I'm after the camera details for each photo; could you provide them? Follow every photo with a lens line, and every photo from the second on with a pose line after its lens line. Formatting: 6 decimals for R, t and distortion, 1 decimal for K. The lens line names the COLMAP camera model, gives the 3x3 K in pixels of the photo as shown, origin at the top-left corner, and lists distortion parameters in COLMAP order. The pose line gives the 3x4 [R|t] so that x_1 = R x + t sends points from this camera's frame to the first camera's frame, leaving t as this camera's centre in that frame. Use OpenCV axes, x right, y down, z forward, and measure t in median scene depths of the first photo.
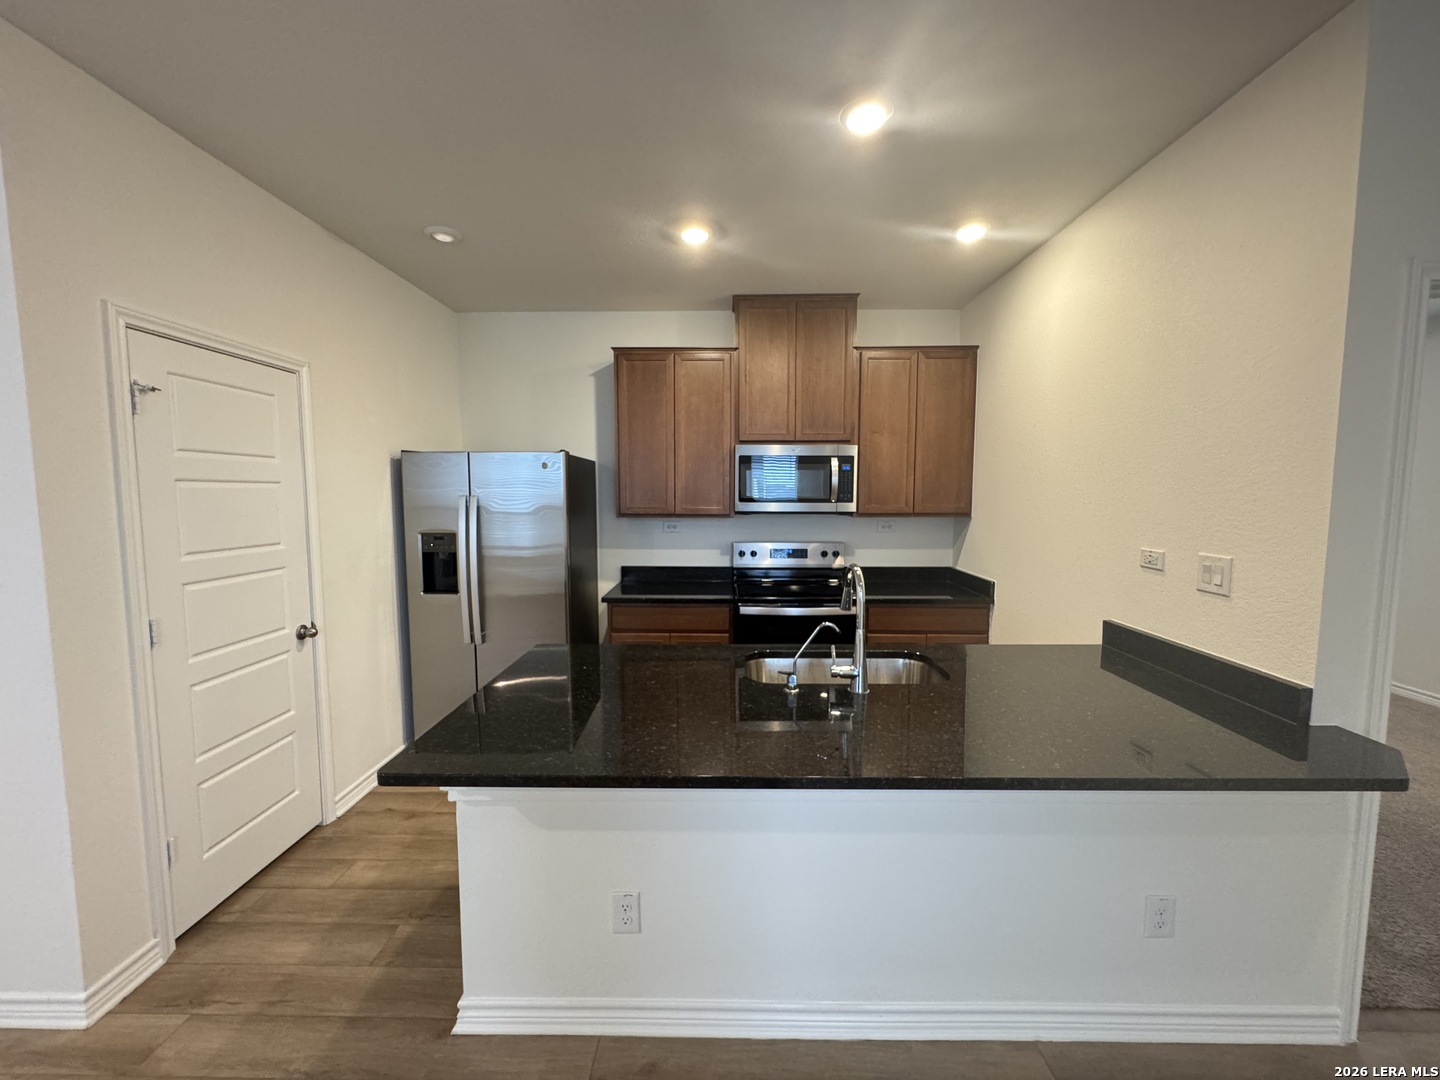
lens RADIAL K [[575.4, 0, 714.9], [0, 575.4, 540.4], [0, 0, 1]] dist [0.000492, 0.001088]
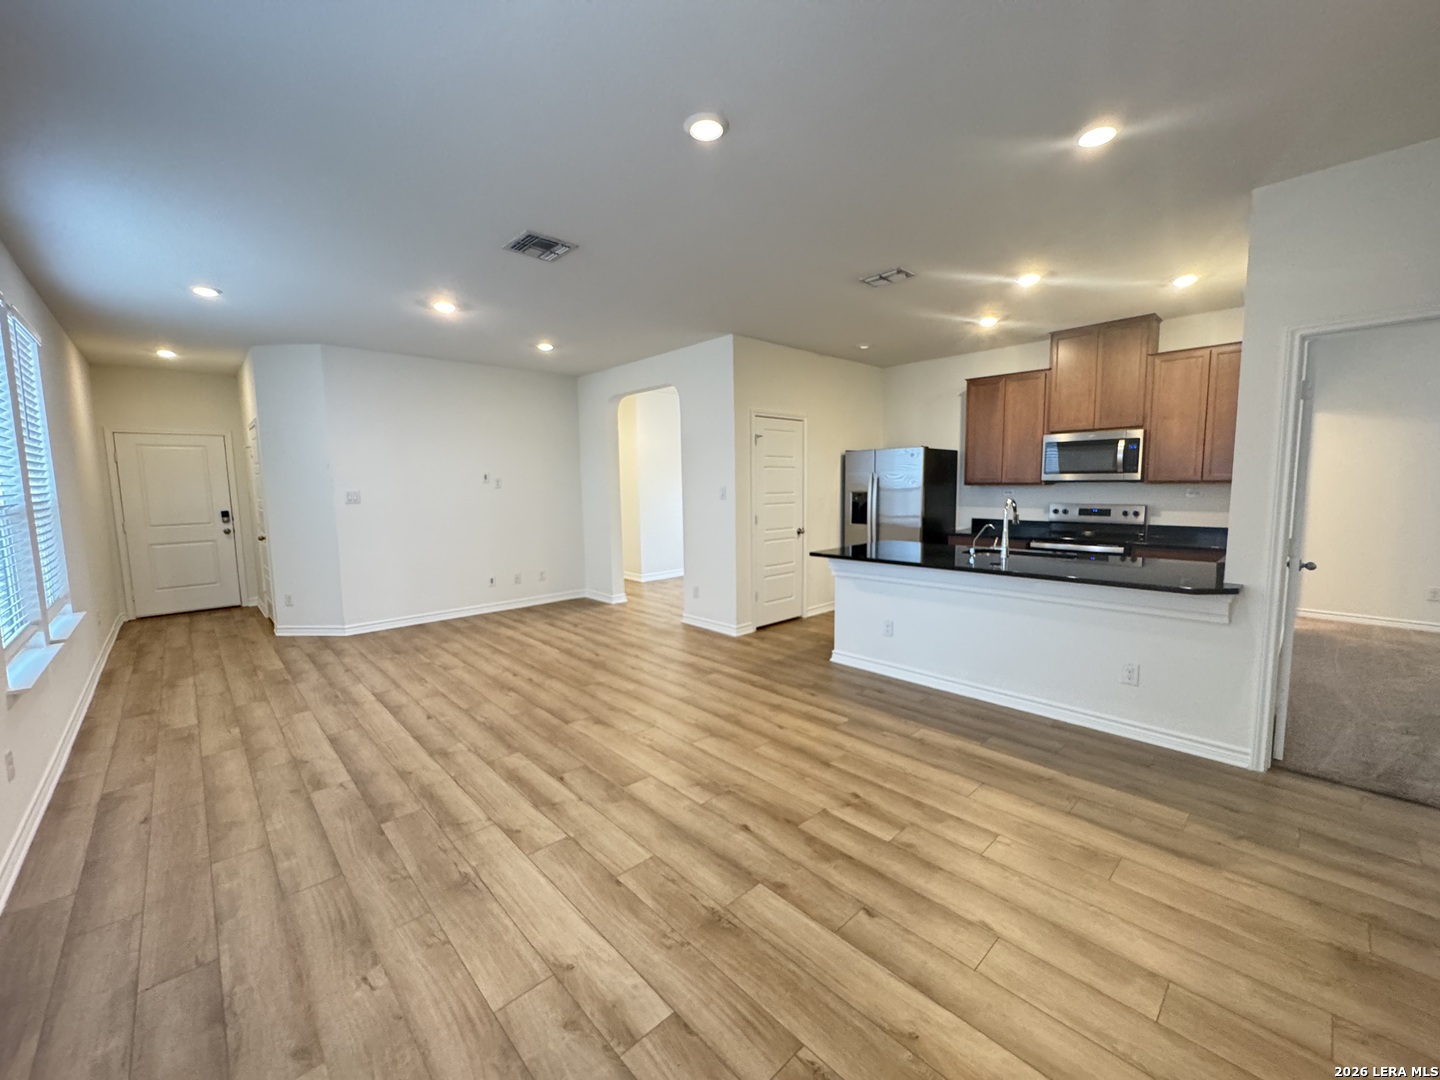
lens RADIAL K [[575.4, 0, 721.0], [0, 575.4, 541.9], [0, 0, 1]] dist [0.000492, 0.001088]
pose [[0.700374, 0.064924, -0.710817, 0.587908], [-0.048157, 0.997884, 0.043695, 0.092757], [0.712149, 0.003628, 0.702019, -0.703695]]
